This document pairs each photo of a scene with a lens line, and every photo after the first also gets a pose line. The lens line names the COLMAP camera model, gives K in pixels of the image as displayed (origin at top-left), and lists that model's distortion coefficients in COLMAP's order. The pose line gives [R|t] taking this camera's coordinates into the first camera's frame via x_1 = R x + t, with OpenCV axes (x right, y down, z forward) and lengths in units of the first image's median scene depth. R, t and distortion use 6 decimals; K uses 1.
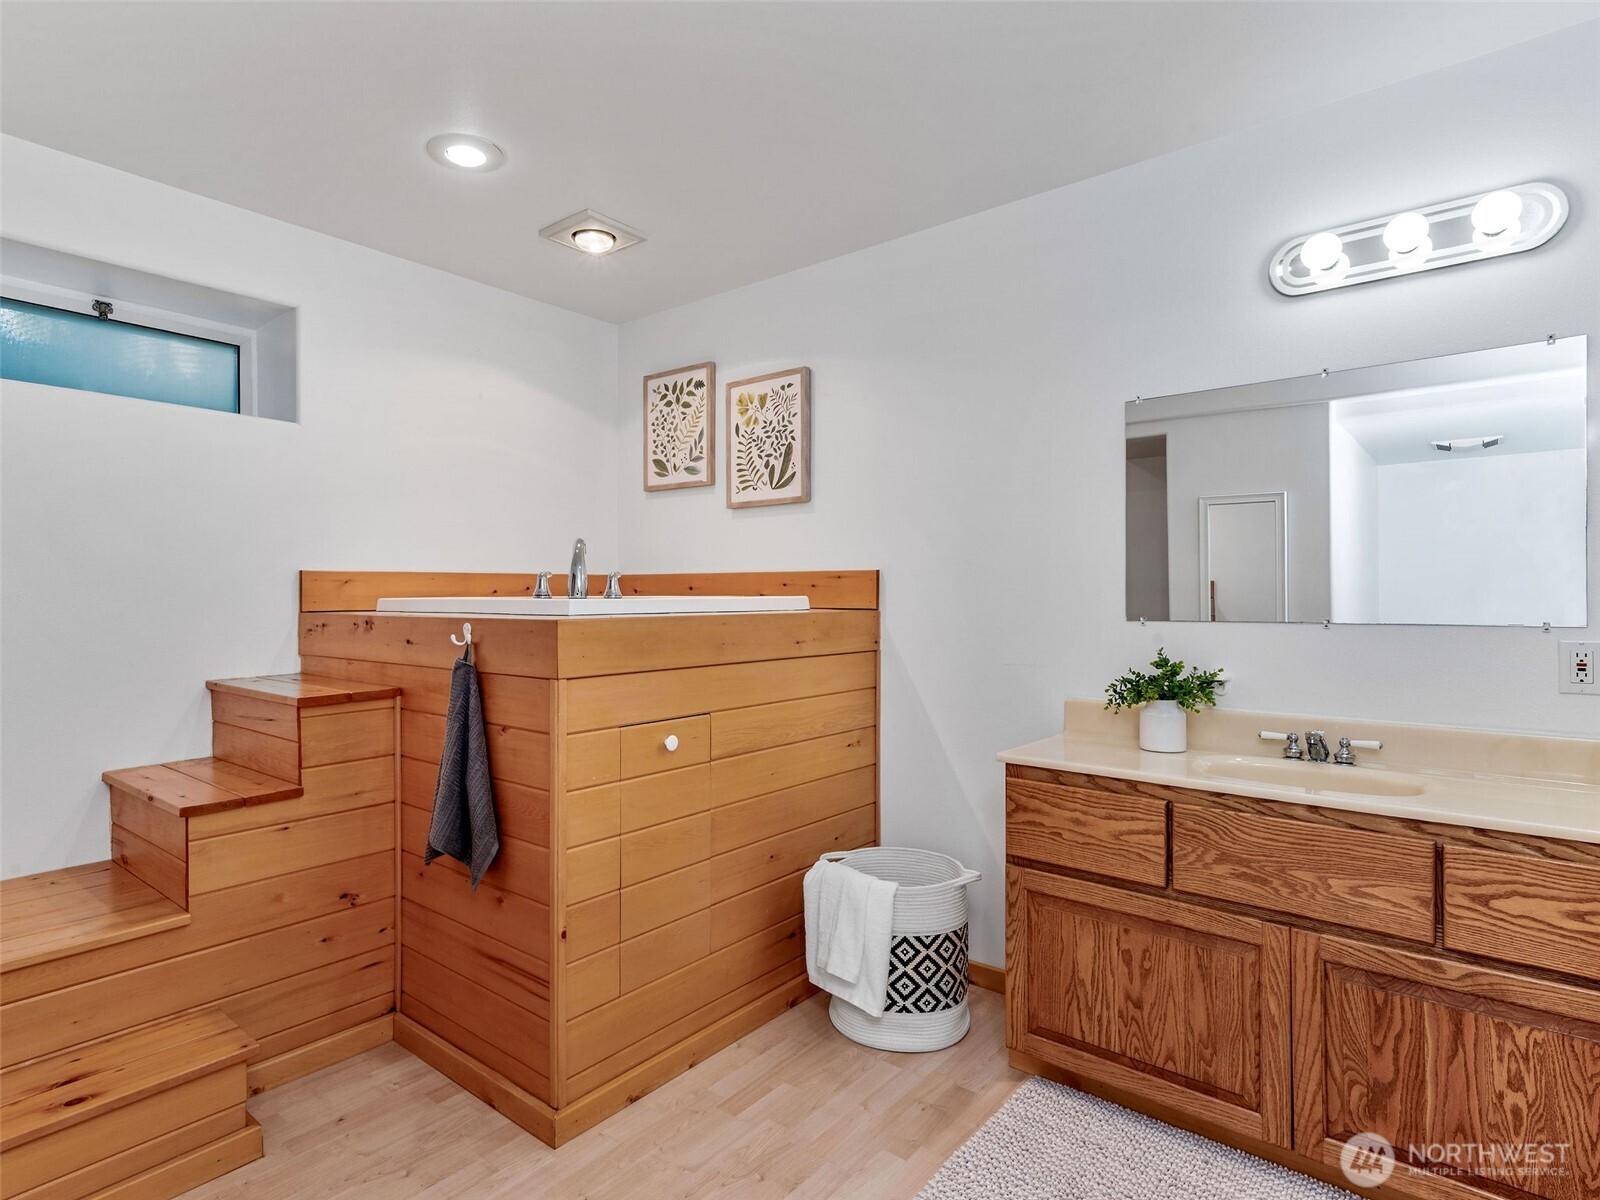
lens RADIAL K [[839.9, 0, 800.0], [0, 839.9, 600.0], [0, 0, 1]] dist [0.001918, 0.000842]
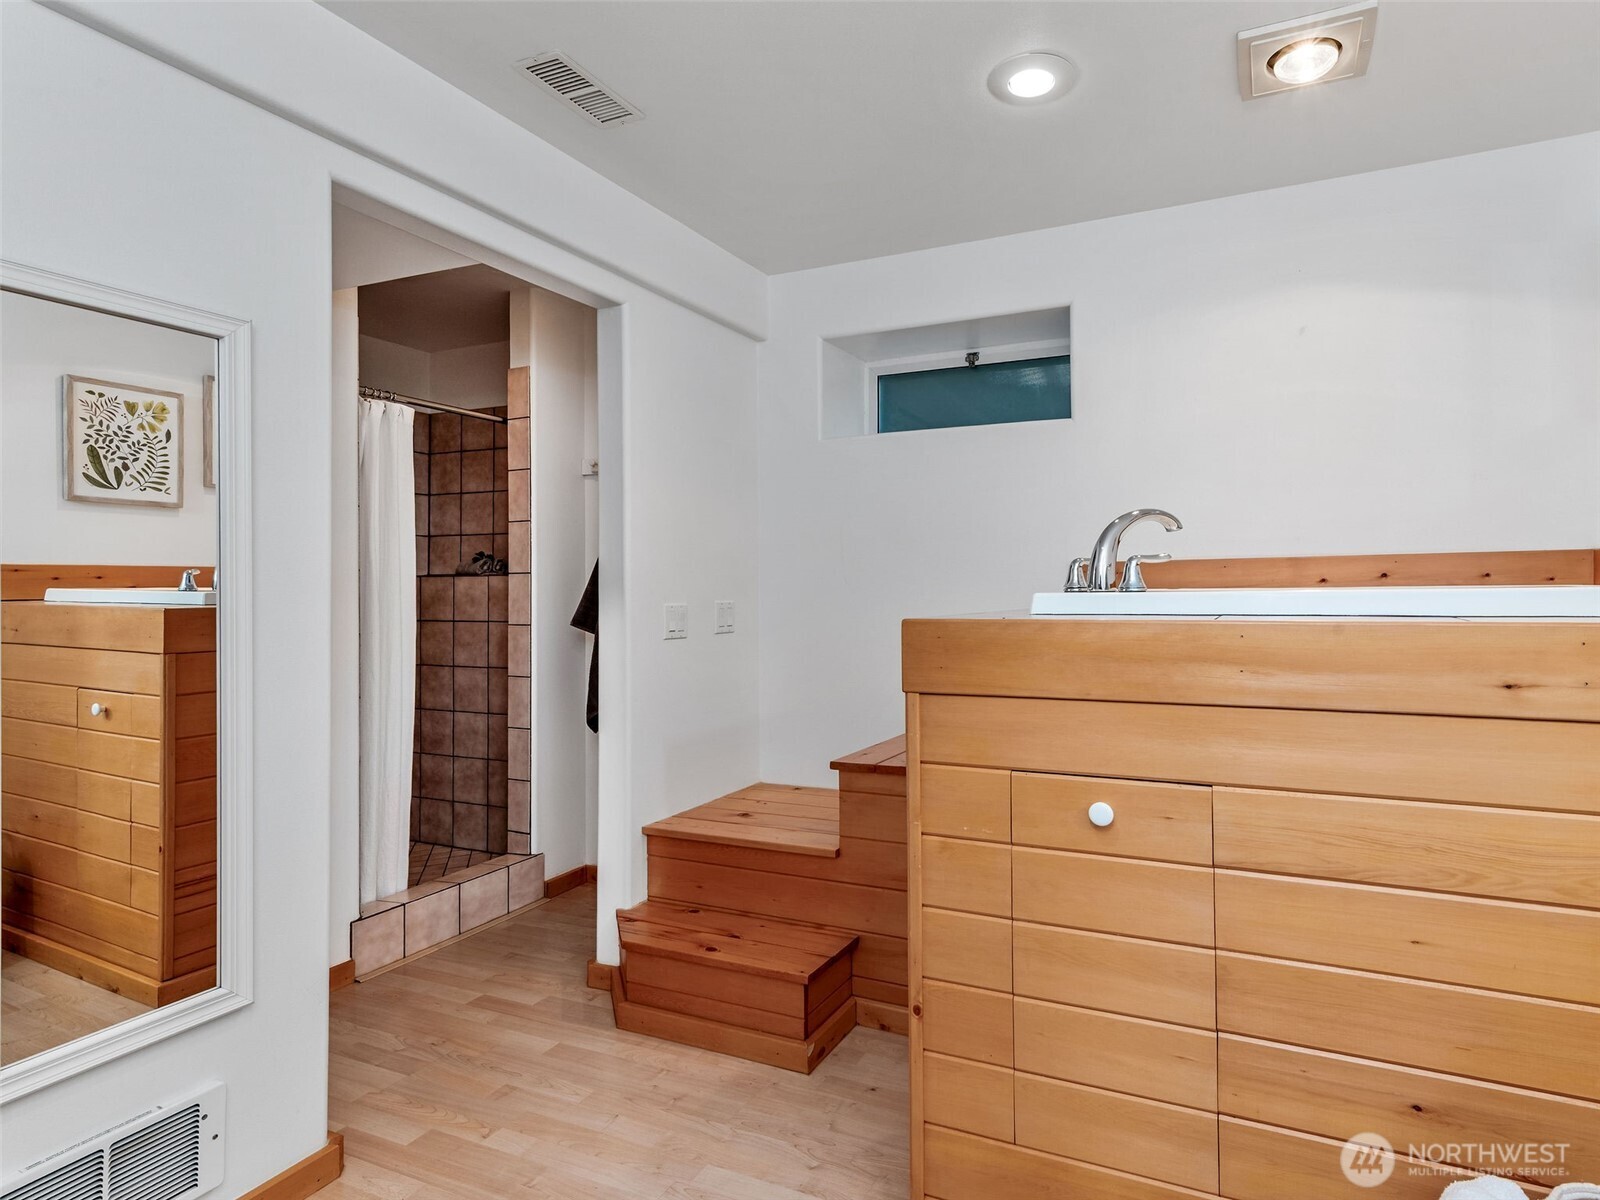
lens RADIAL K [[842.4, 0, 800.0], [0, 842.4, 600.0], [0, 0, 1]] dist [0.017344, -0.000034]
pose [[0.259937, 0.006126, -0.965606, 0.382969], [0.003145, 0.999969, 0.007191, -0.001940], [0.965620, -0.004906, 0.259910, 0.542948]]
